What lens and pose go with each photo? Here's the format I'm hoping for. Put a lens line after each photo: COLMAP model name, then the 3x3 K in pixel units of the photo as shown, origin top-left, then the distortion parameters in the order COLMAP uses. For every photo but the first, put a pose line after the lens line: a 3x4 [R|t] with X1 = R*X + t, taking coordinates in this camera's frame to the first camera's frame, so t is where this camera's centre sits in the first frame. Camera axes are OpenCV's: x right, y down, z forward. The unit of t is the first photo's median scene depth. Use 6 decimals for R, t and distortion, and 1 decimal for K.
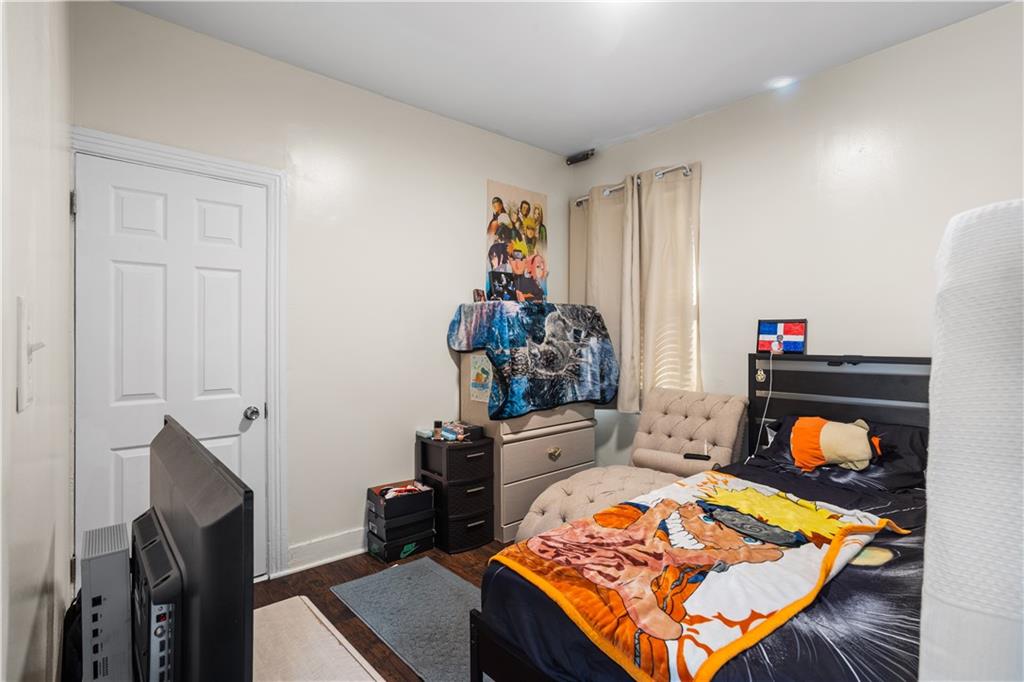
lens RADIAL K [[490.7, 0, 513.1], [0, 490.7, 339.5], [0, 0, 1]] dist [0.002870, 0.002986]
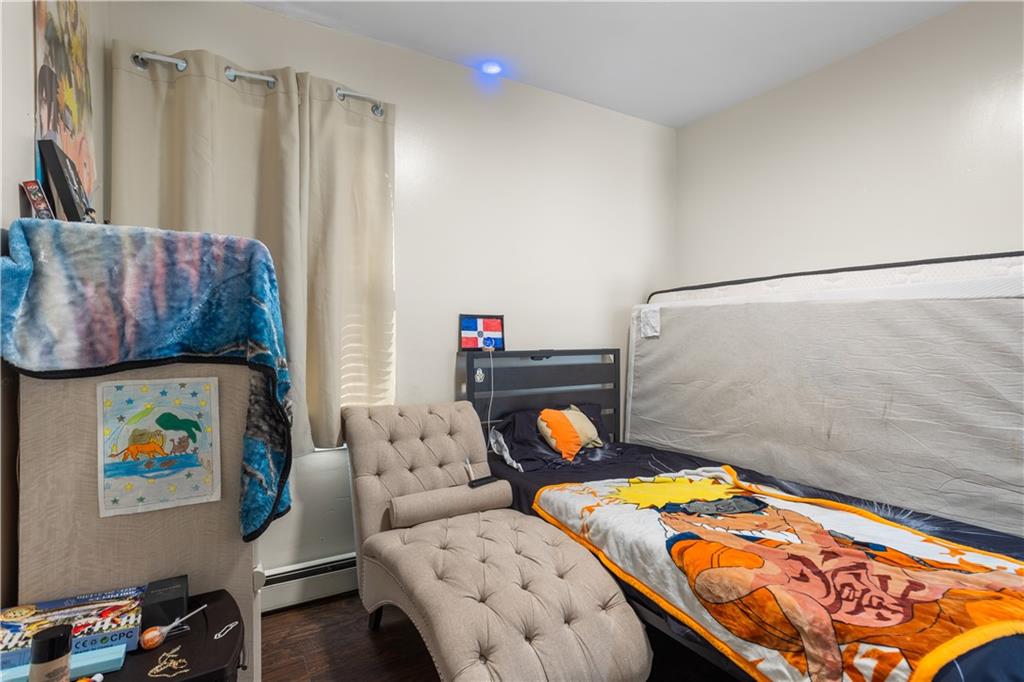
lens RADIAL K [[519.6, 0, 512.5], [0, 519.6, 337.1], [0, 0, 1]] dist [-0.012553, 0.003044]
pose [[0.175963, 0.001577, 0.984396, -0.441119], [0.008948, 0.999955, -0.003202, 0.006081], [-0.984356, 0.009372, 0.175941, 0.778518]]
